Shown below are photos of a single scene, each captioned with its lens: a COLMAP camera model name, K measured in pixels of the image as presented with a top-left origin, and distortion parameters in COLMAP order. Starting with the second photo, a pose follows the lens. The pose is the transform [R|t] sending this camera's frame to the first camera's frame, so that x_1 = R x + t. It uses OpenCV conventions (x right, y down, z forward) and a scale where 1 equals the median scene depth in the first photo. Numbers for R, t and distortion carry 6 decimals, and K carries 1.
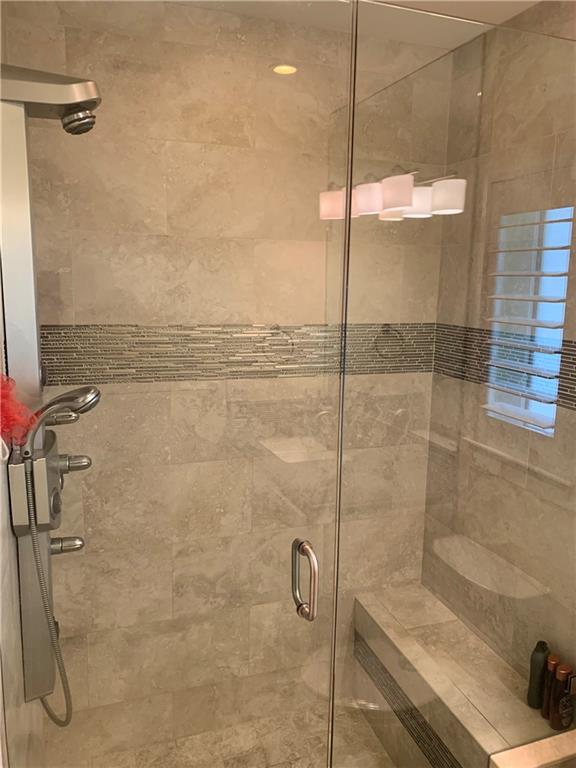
lens RADIAL K [[589.5, 0, 293.3], [0, 589.5, 379.2], [0, 0, 1]] dist [0.017275, -0.015003]
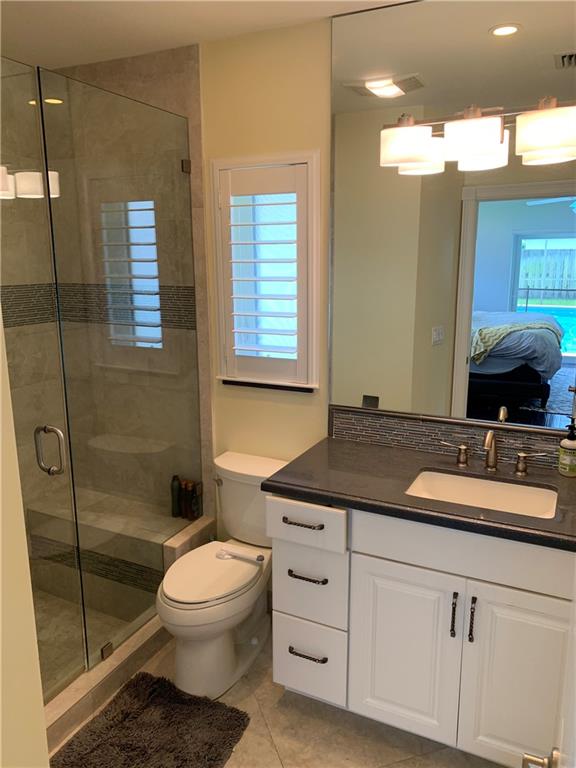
lens RADIAL K [[589.5, 0, 284.2], [0, 589.5, 382.5], [0, 0, 1]] dist [0.017275, -0.015003]
pose [[0.713056, -0.168777, 0.680489, -0.369638], [0.135564, 0.985466, 0.102366, 0.063853], [-0.687876, 0.019257, 0.725573, -0.329552]]
